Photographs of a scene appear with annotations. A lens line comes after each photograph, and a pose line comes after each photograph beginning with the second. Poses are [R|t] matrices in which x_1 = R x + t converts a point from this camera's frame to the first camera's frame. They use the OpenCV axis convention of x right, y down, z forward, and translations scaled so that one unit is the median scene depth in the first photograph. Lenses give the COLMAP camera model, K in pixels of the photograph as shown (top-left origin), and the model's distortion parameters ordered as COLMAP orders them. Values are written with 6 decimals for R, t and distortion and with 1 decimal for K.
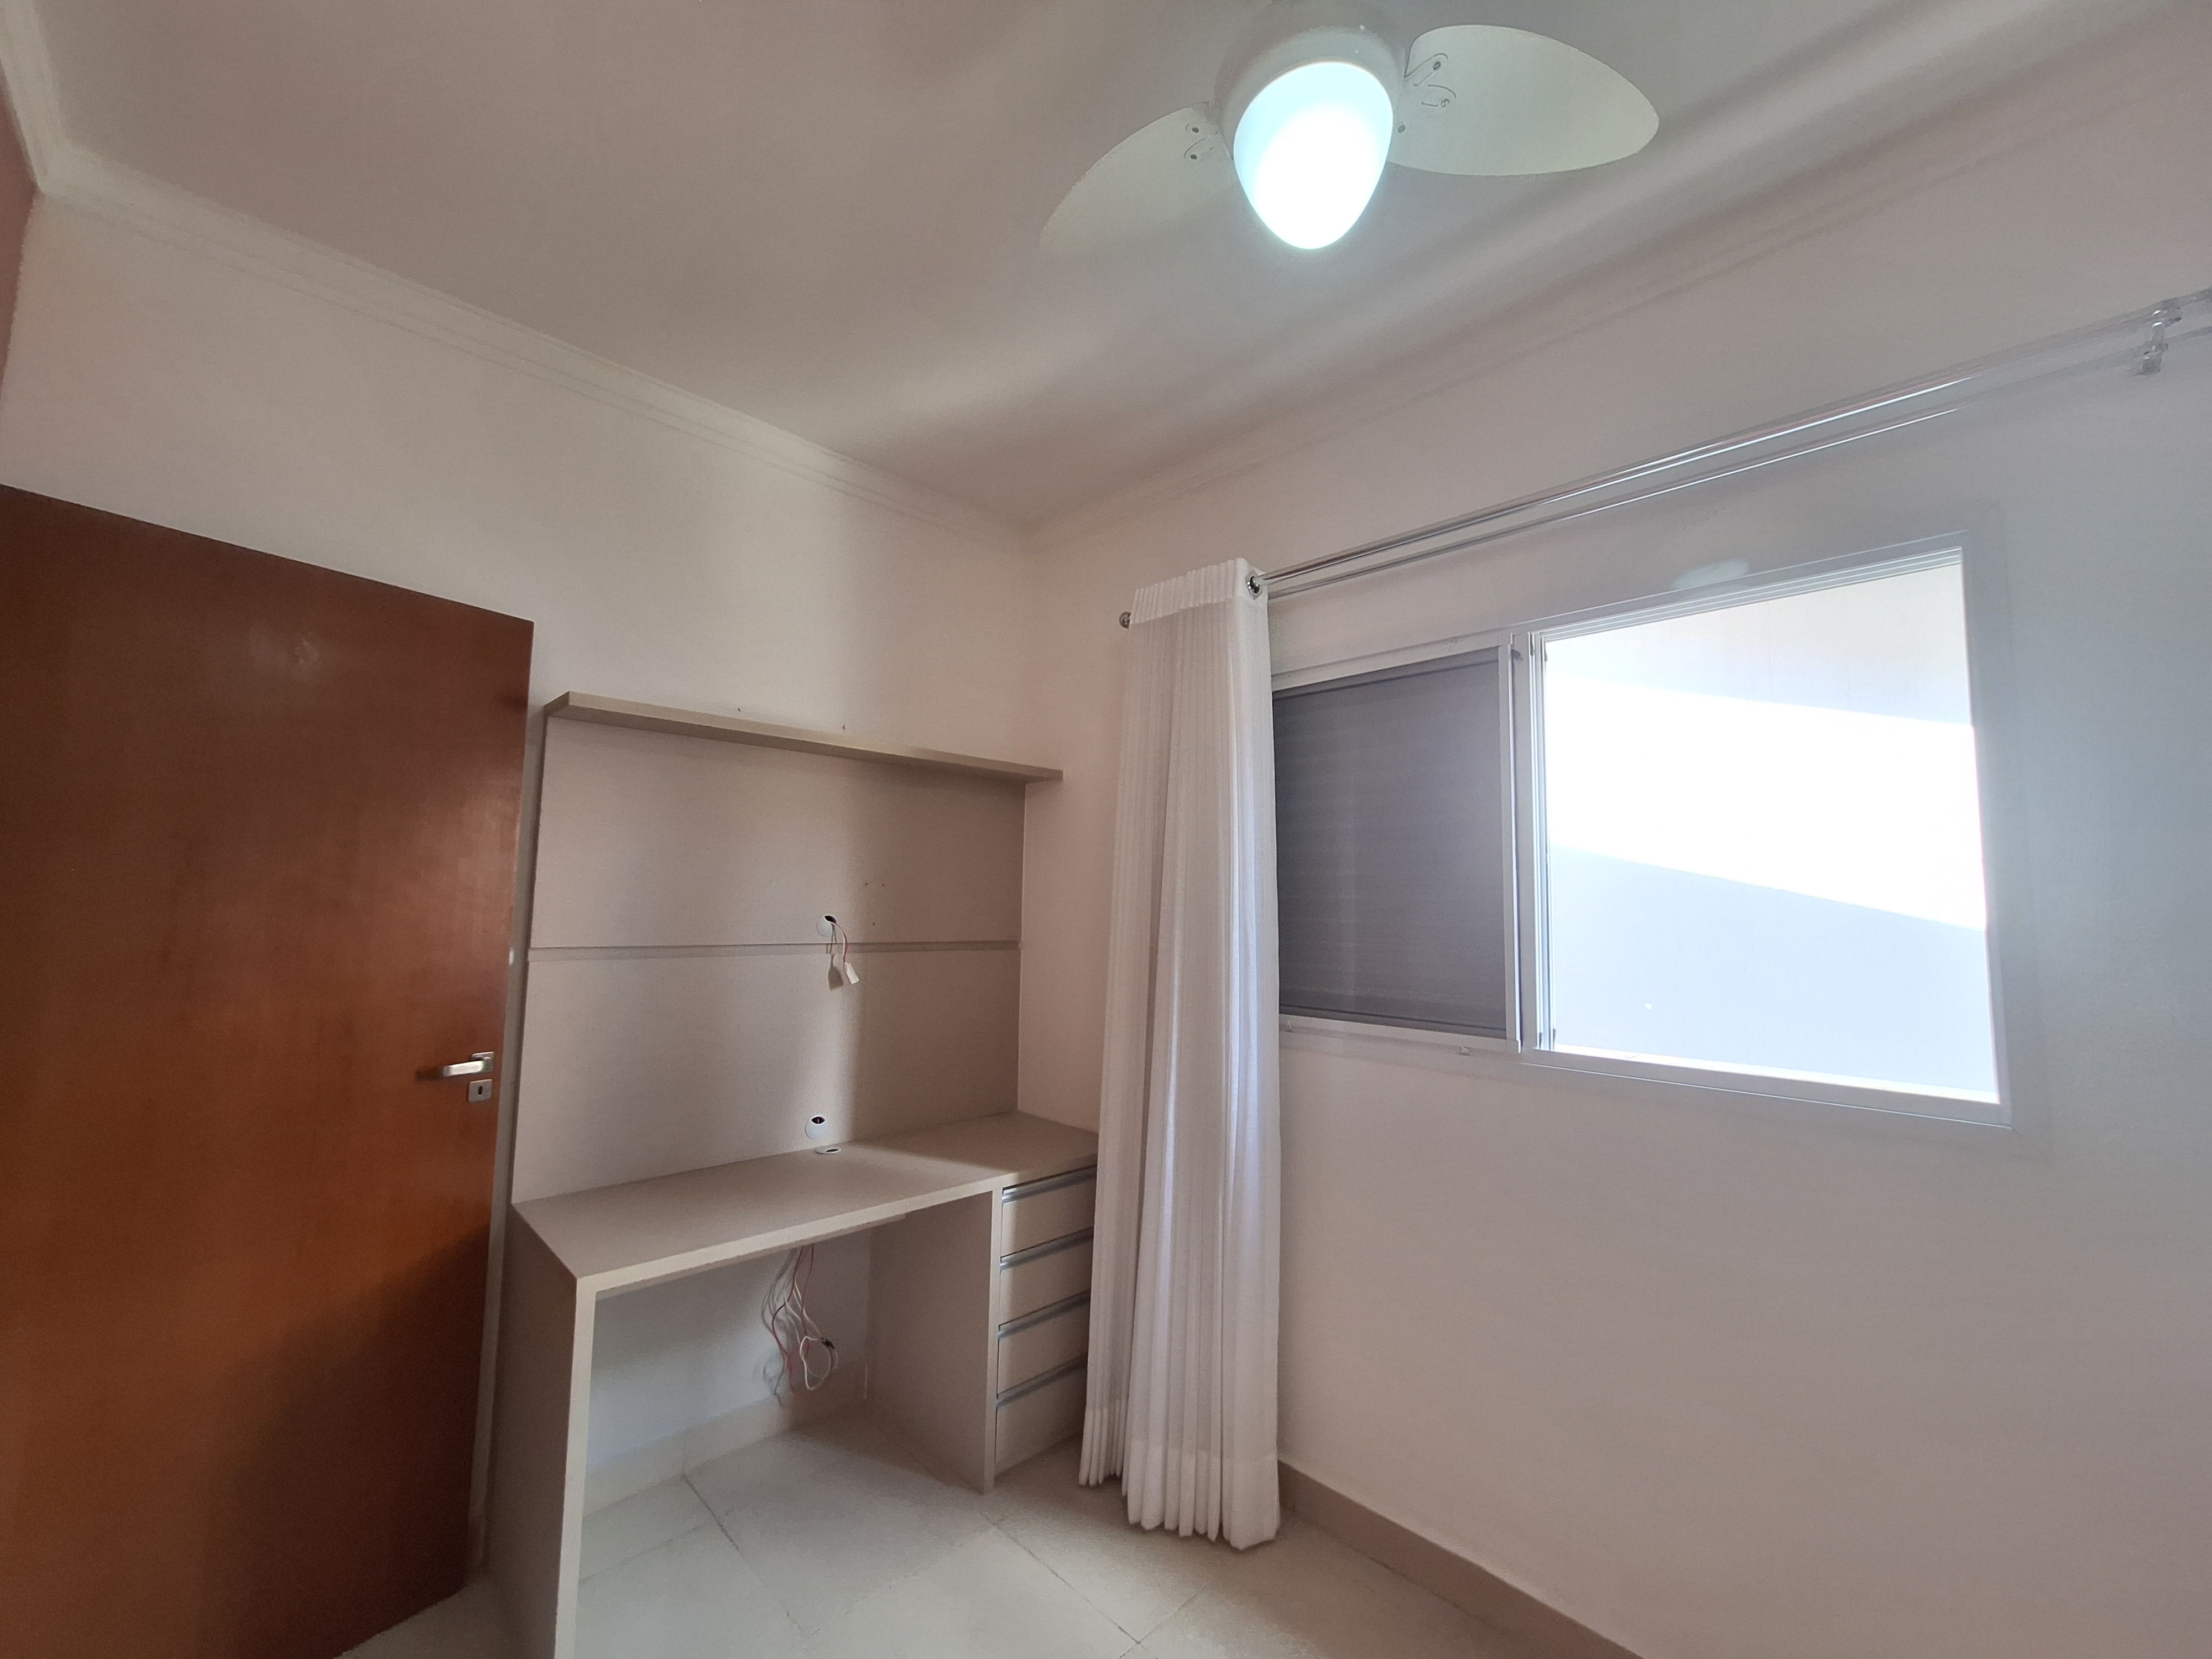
lens RADIAL K [[878.4, 0, 1113.2], [0, 878.4, 831.9], [0, 0, 1]] dist [-0.002295, 0.000703]
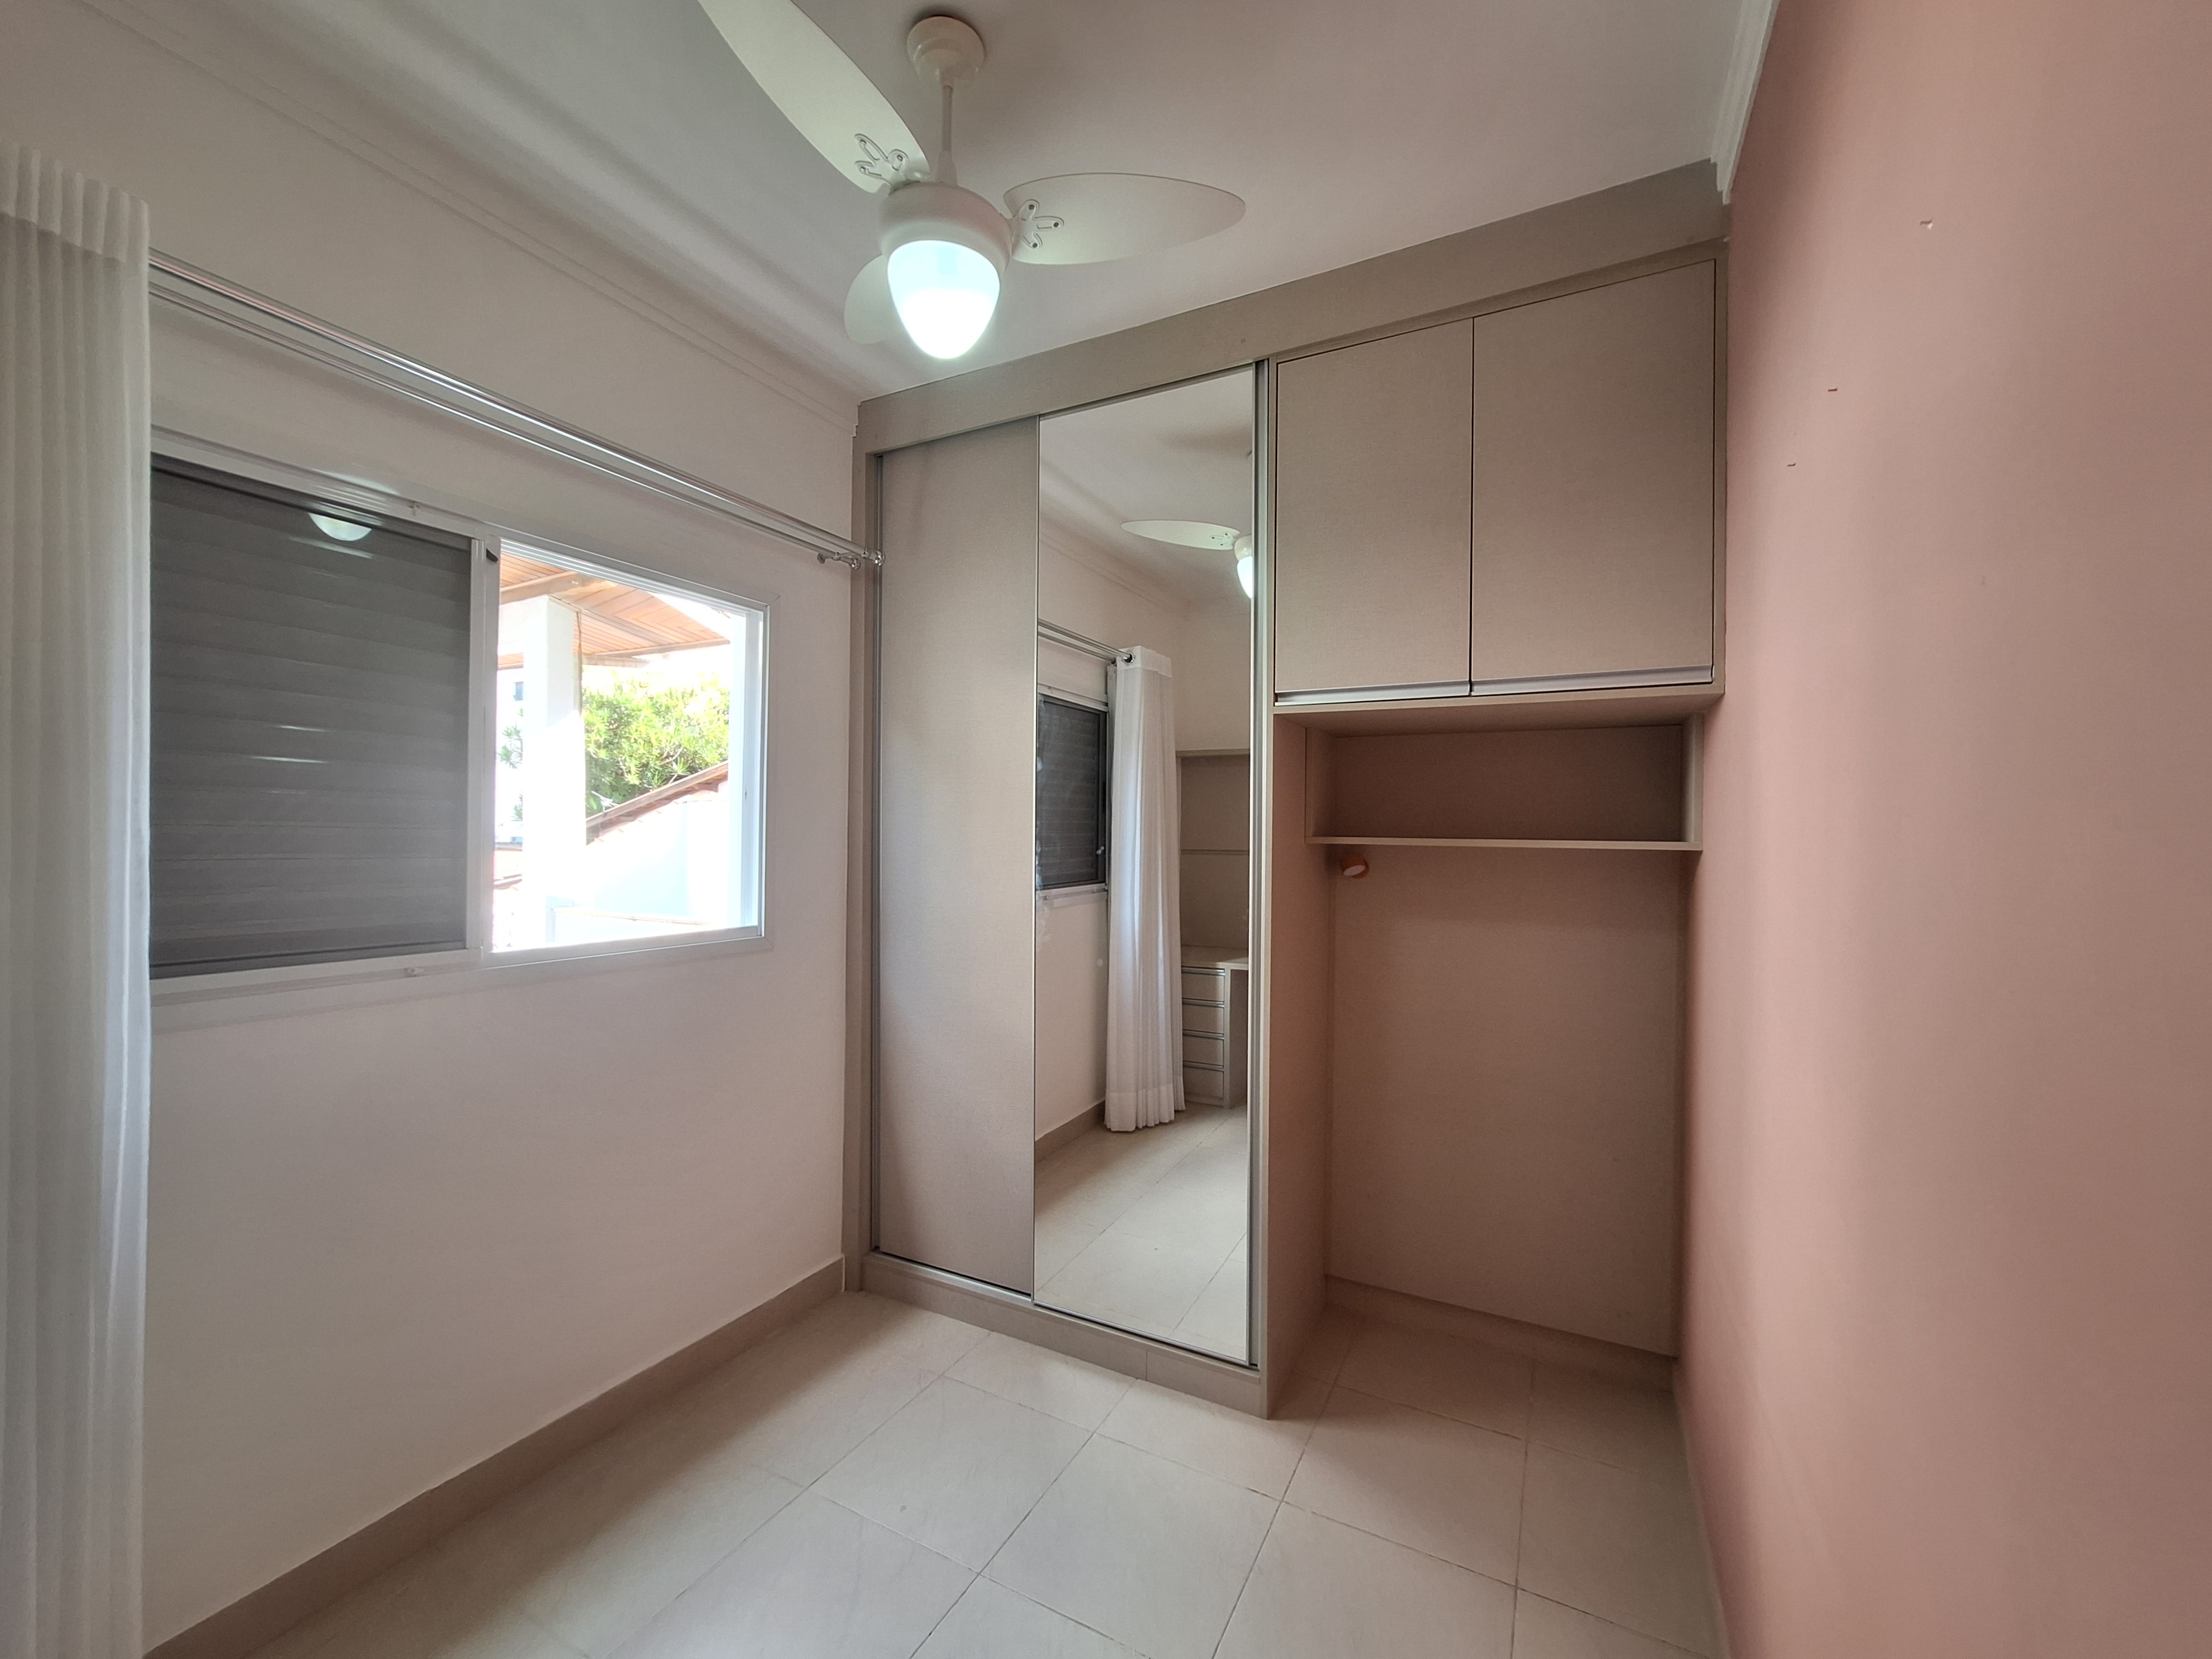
lens RADIAL K [[878.4, 0, 1113.2], [0, 878.4, 831.9], [0, 0, 1]] dist [-0.002295, 0.000703]
pose [[-0.288053, -0.021409, 0.957375, -0.676930], [-0.105786, 0.994343, -0.009593, 0.037856], [-0.951754, -0.104040, -0.288688, 0.594708]]
